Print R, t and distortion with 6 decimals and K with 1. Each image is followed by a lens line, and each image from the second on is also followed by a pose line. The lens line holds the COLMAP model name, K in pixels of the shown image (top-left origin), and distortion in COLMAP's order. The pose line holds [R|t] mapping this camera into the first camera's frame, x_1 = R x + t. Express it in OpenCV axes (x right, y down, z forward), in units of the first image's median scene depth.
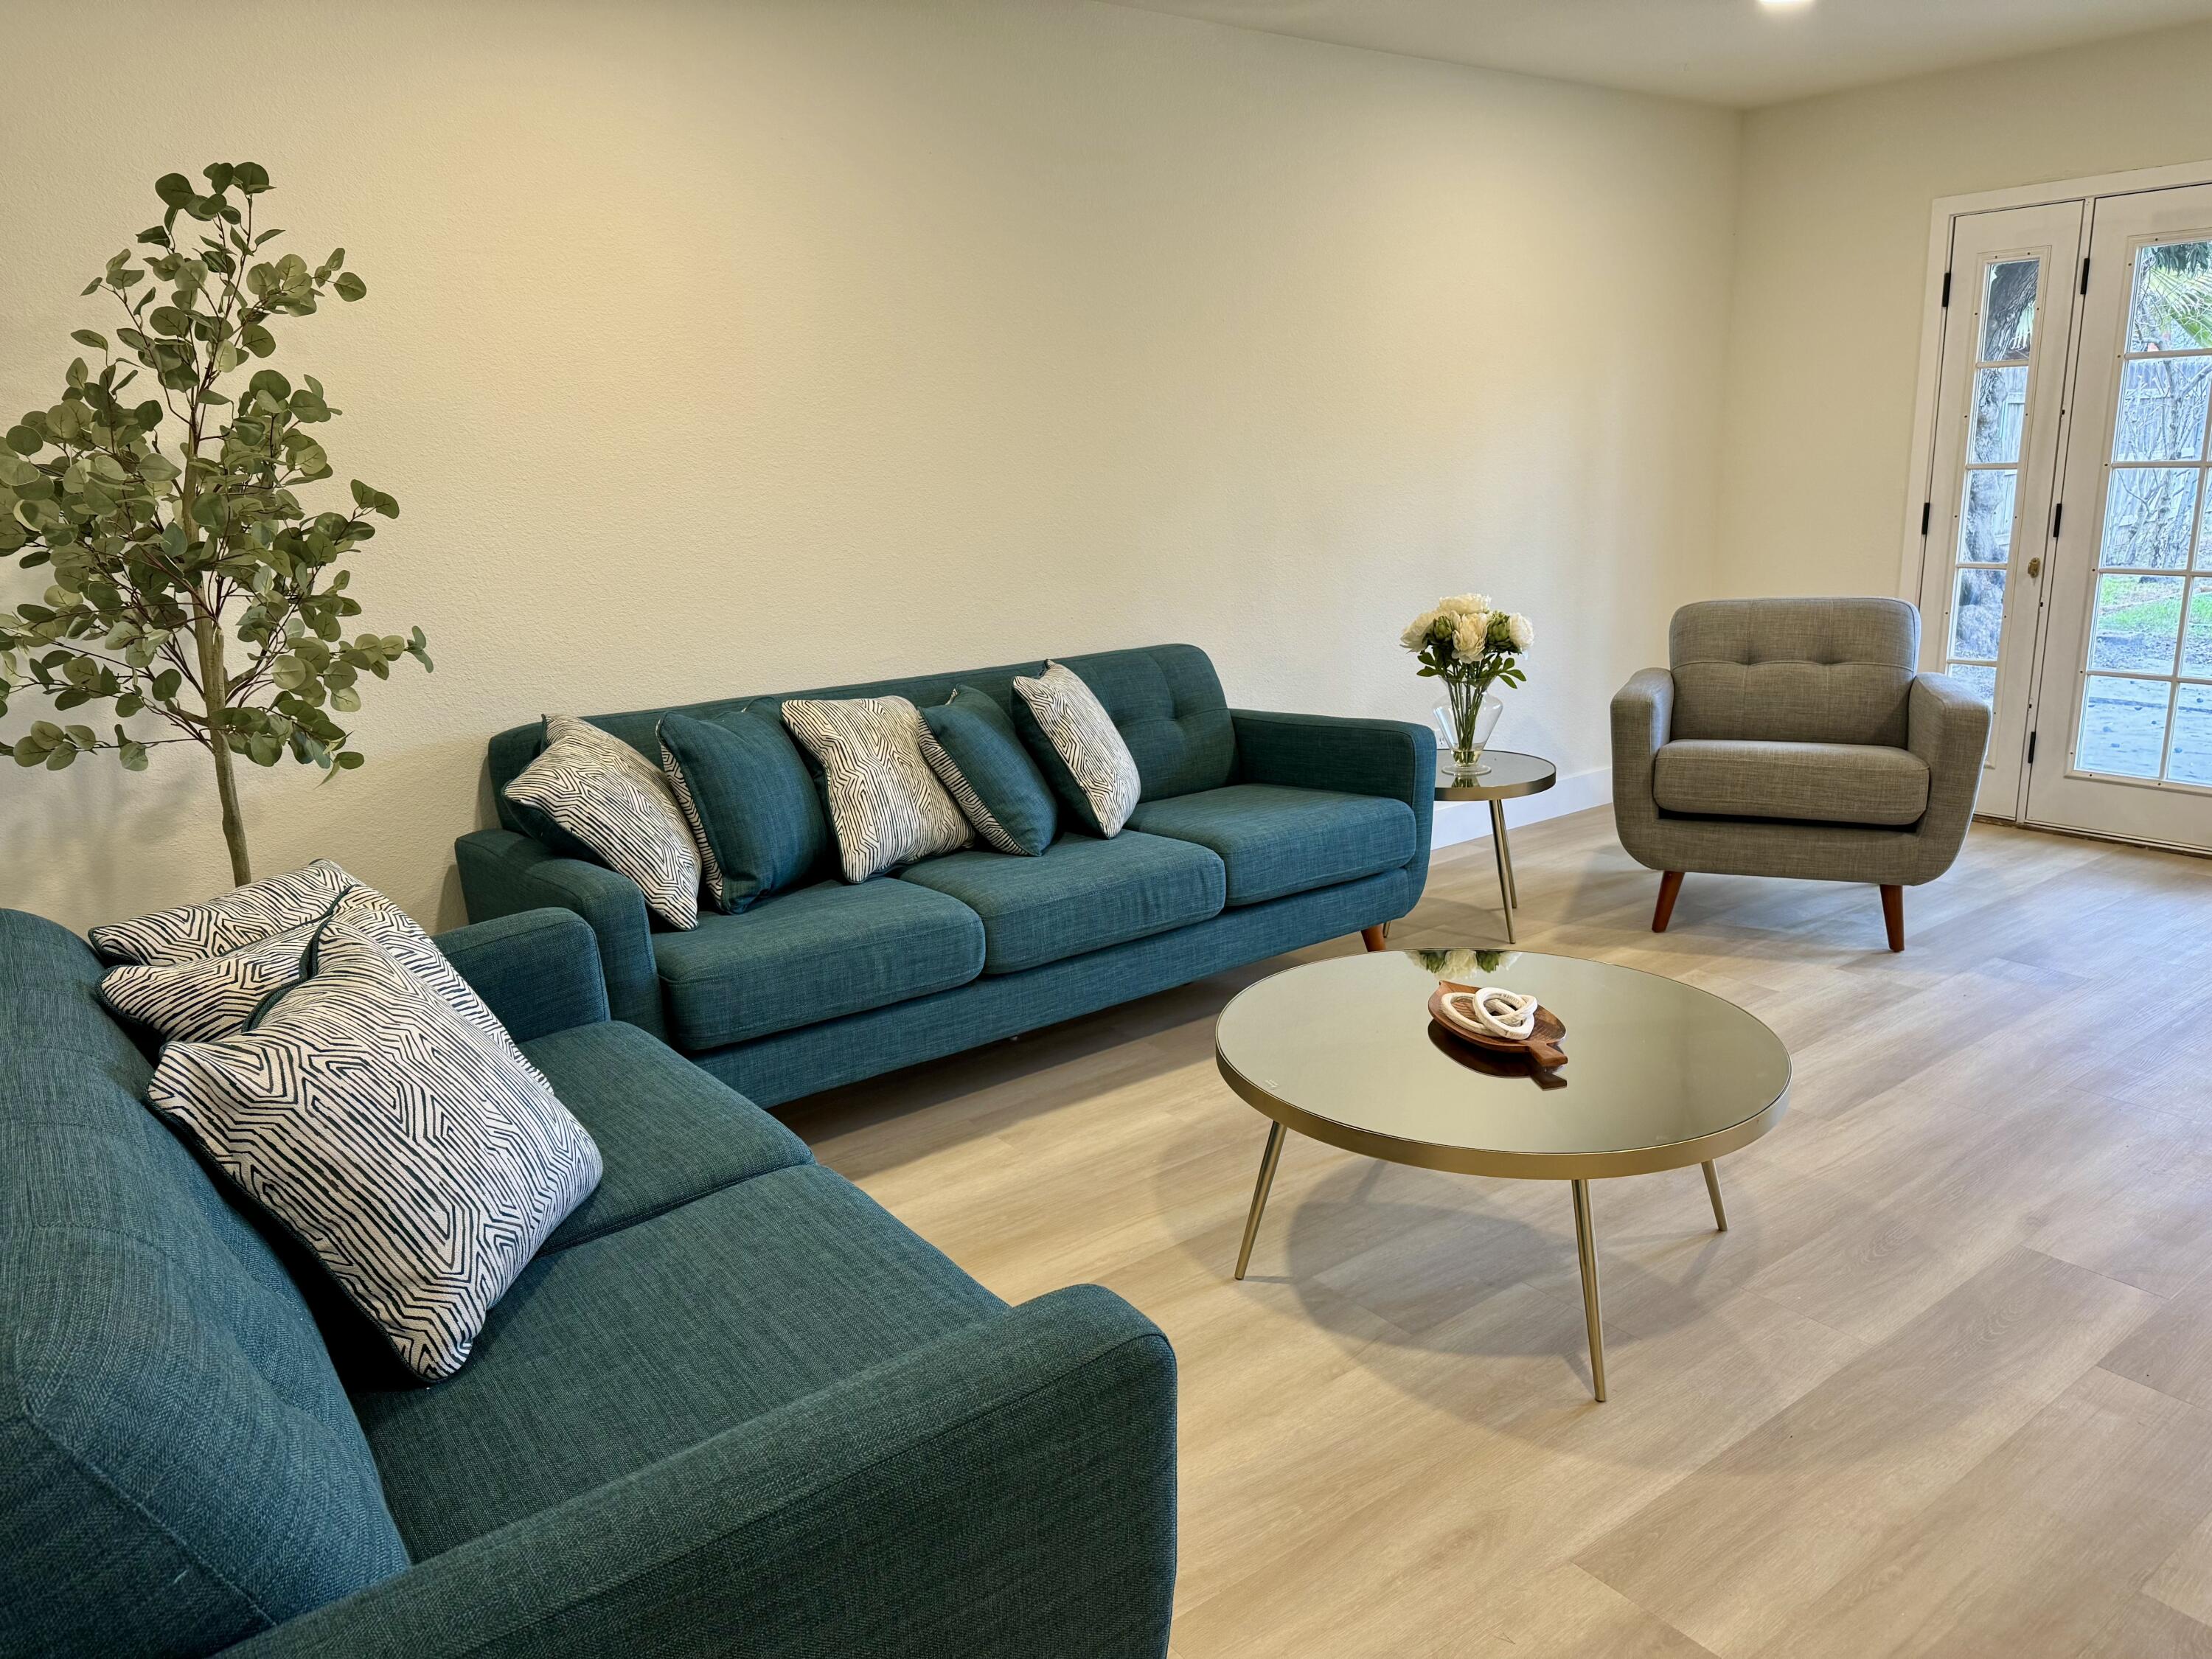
lens RADIAL K [[1549.5, 0, 1096.9], [0, 1549.5, 829.9], [0, 0, 1]] dist [0.055343, -0.063909]
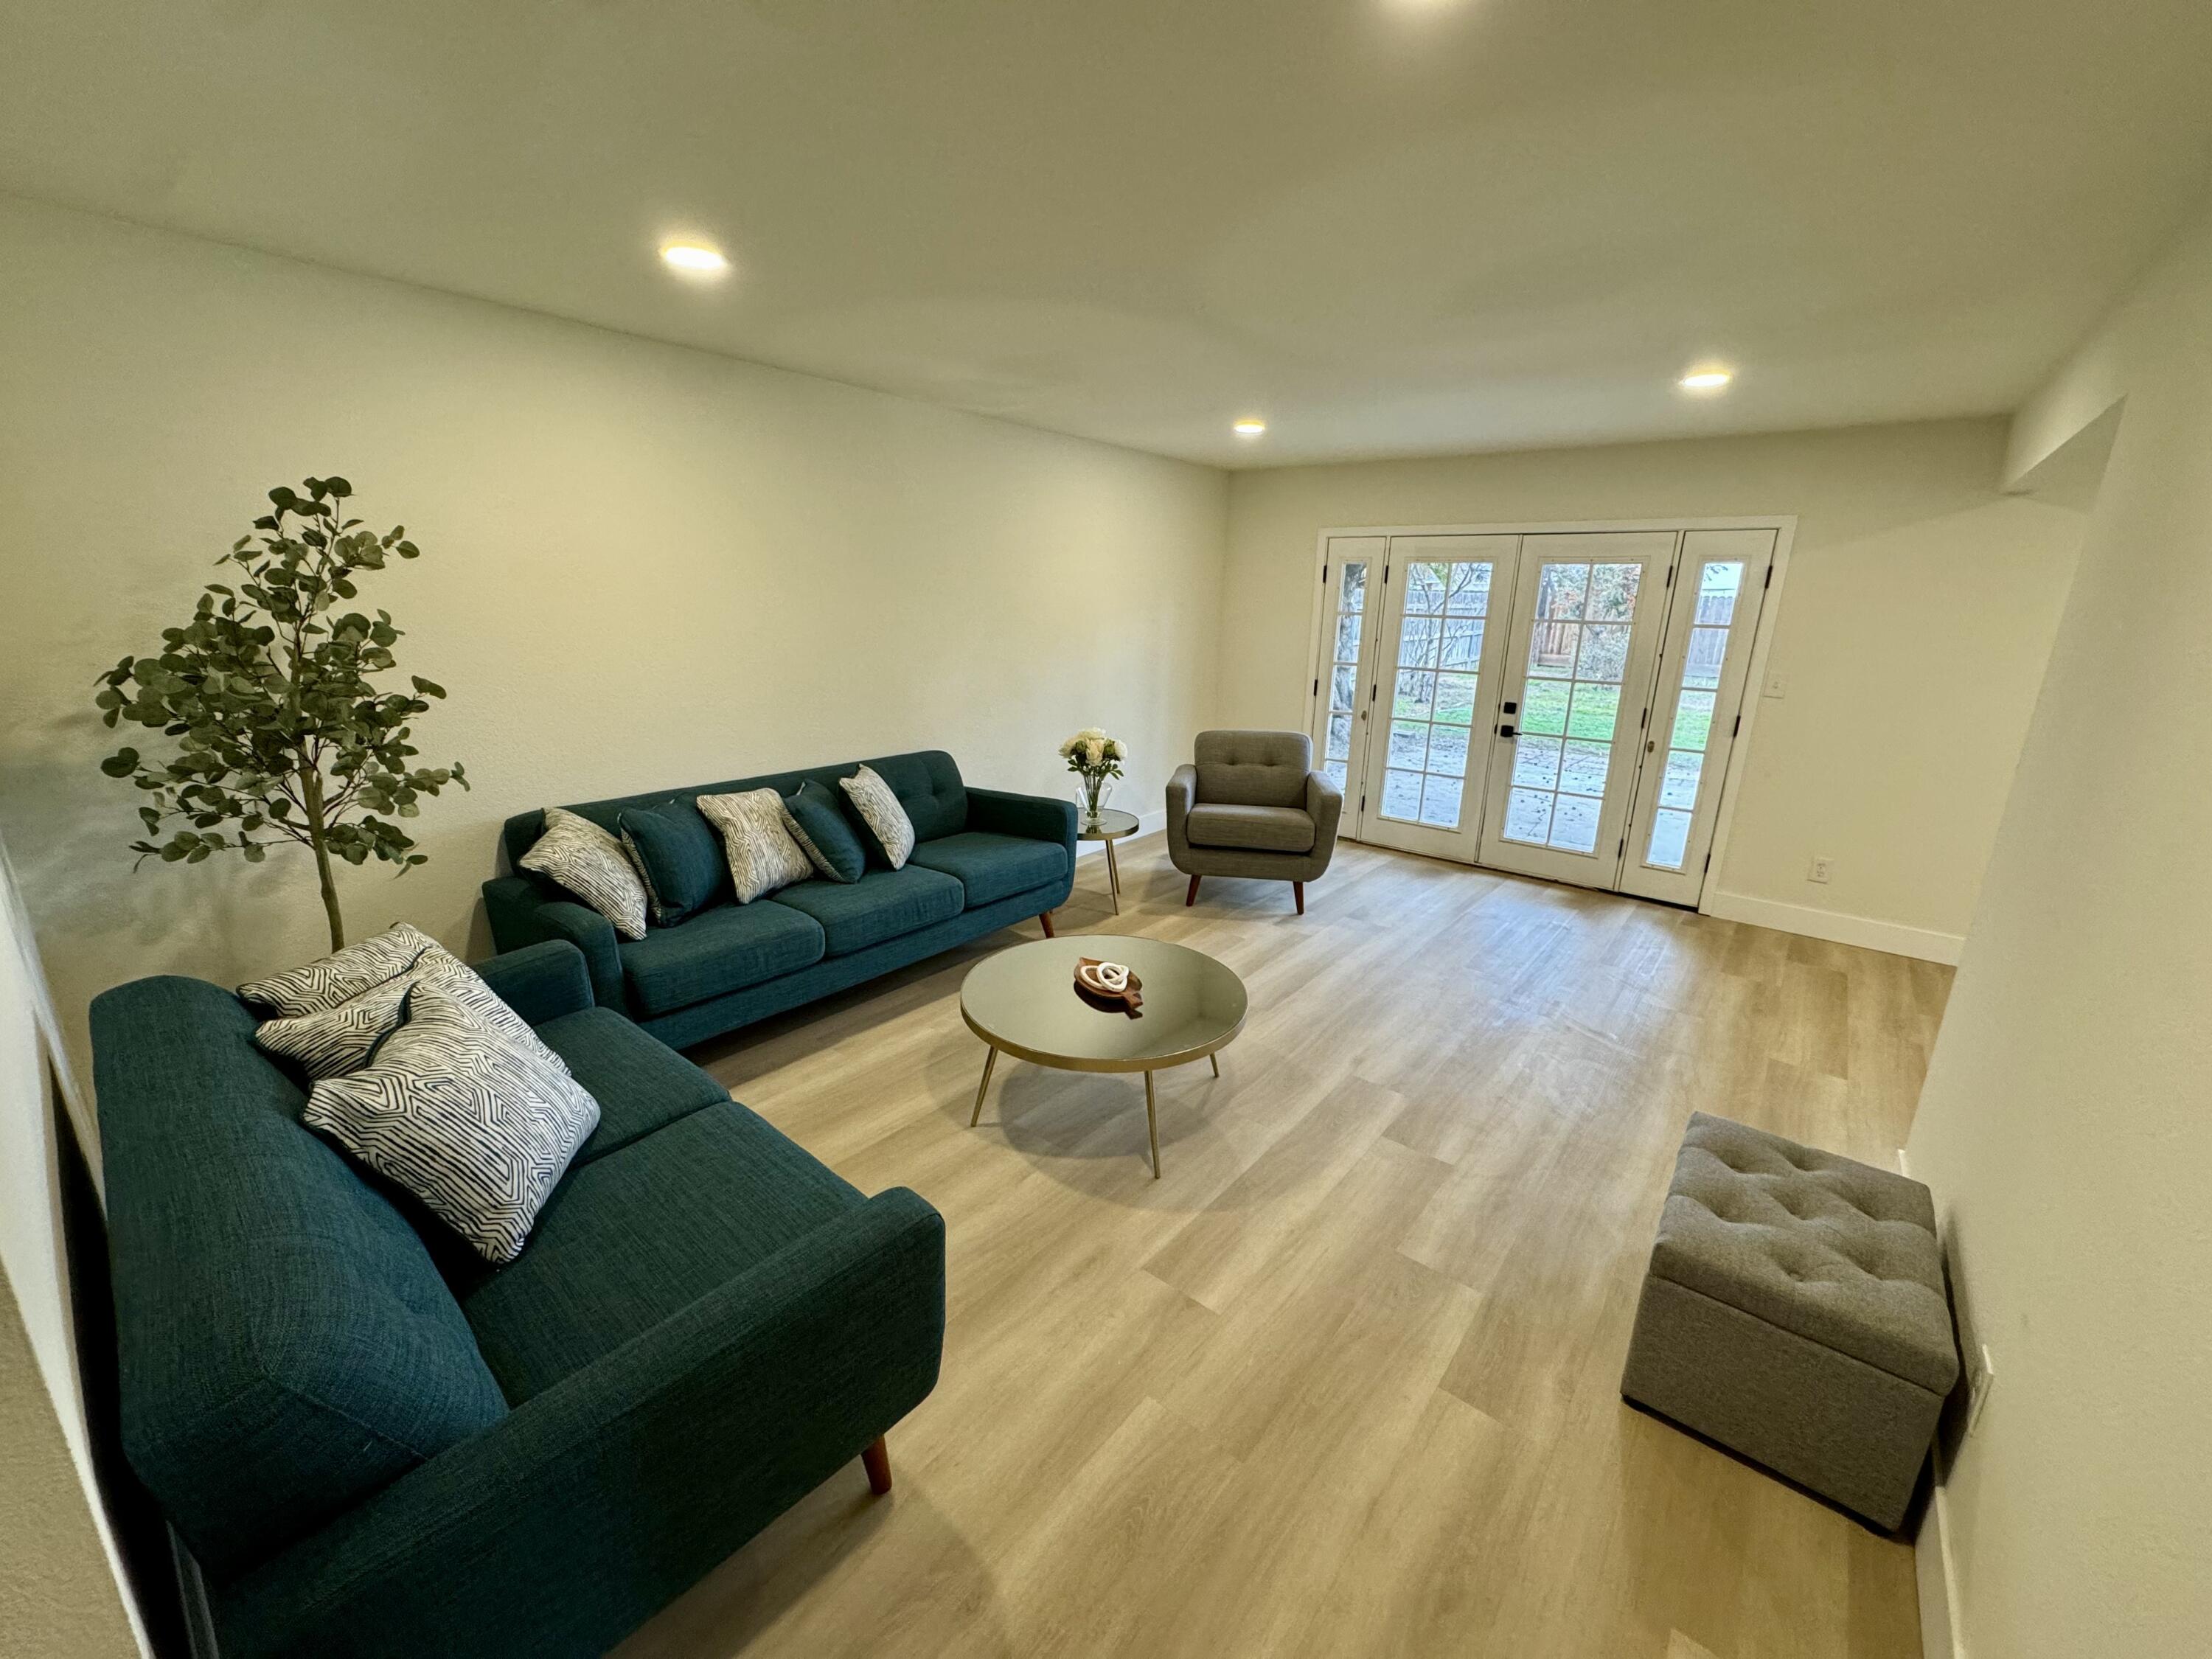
lens RADIAL K [[882.5, 0, 1103.9], [0, 882.5, 830.2], [0, 0, 1]] dist [-0.002974, 0.000676]
pose [[0.969874, -0.005648, 0.243540, -0.011191], [0.000608, 0.999784, 0.020765, -0.086464], [-0.243605, -0.019991, 0.969668, -0.049154]]
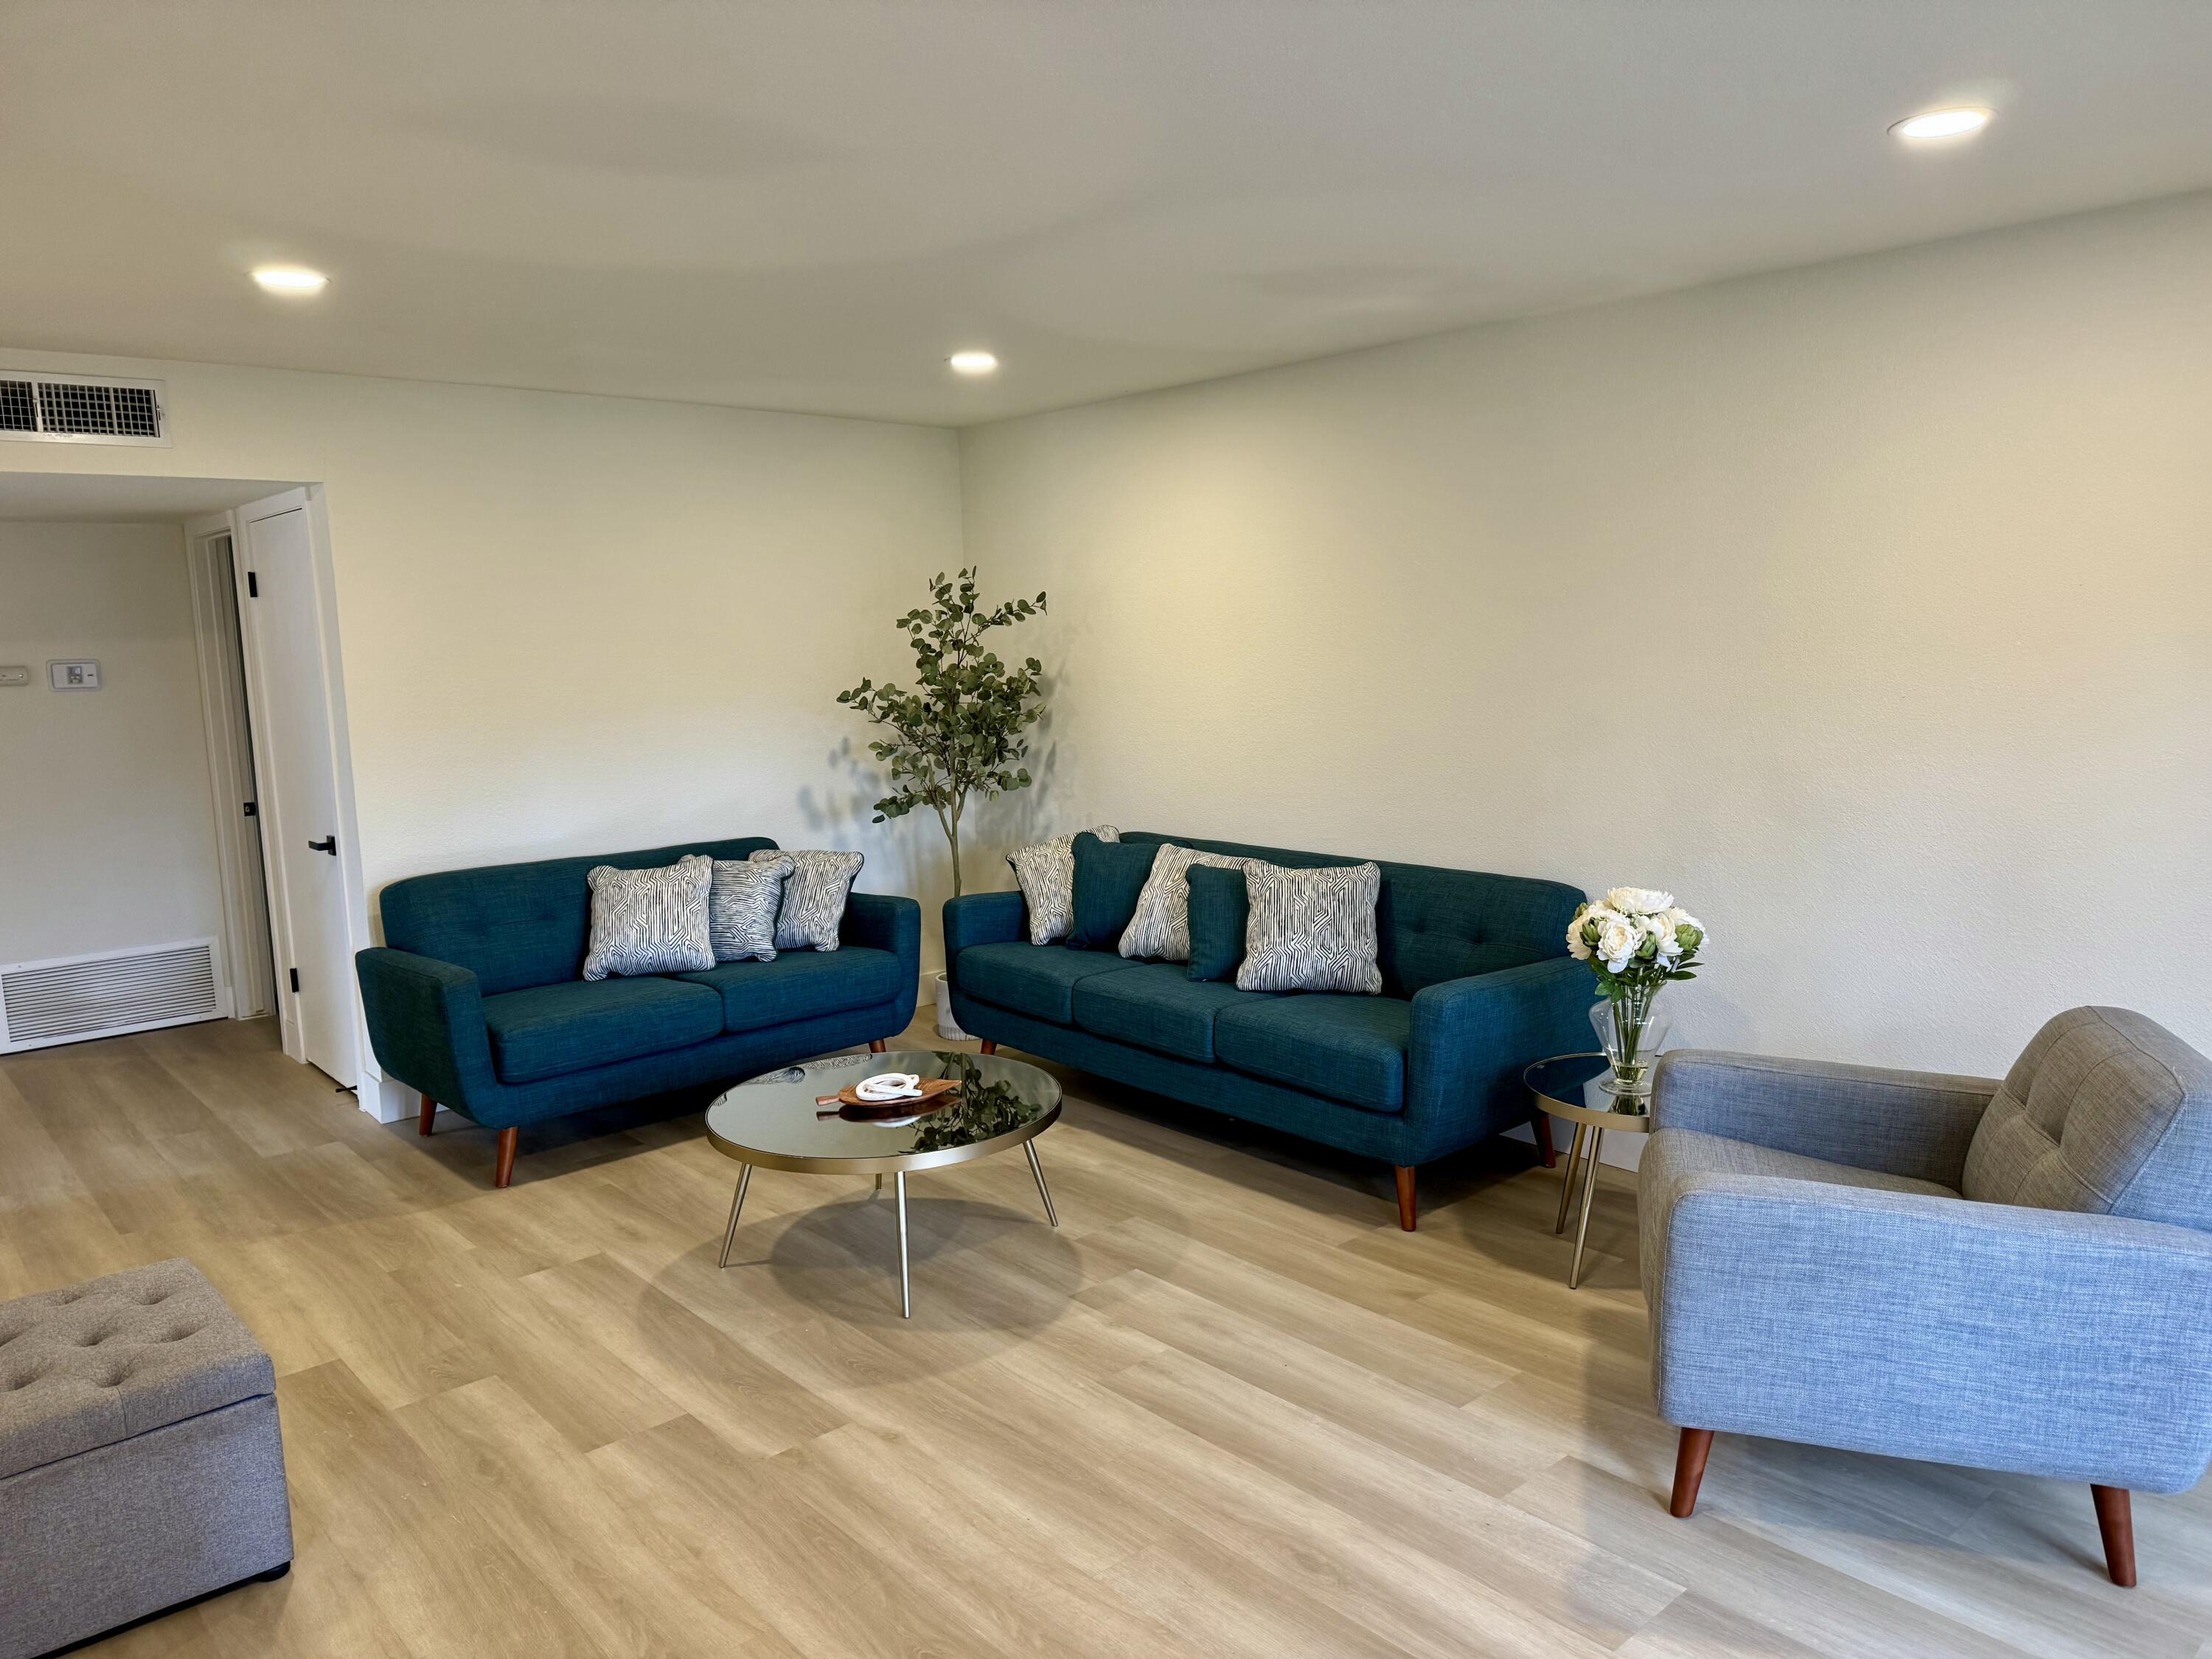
lens RADIAL K [[1549.5, 0, 1125.1], [0, 1549.5, 831.6], [0, 0, 1]] dist [0.055343, -0.063909]
pose [[0.087916, 0.167268, -0.981984, 1.790103], [-0.216134, 0.965520, 0.145113, -0.415651], [0.972398, 0.199482, 0.121037, 1.003349]]
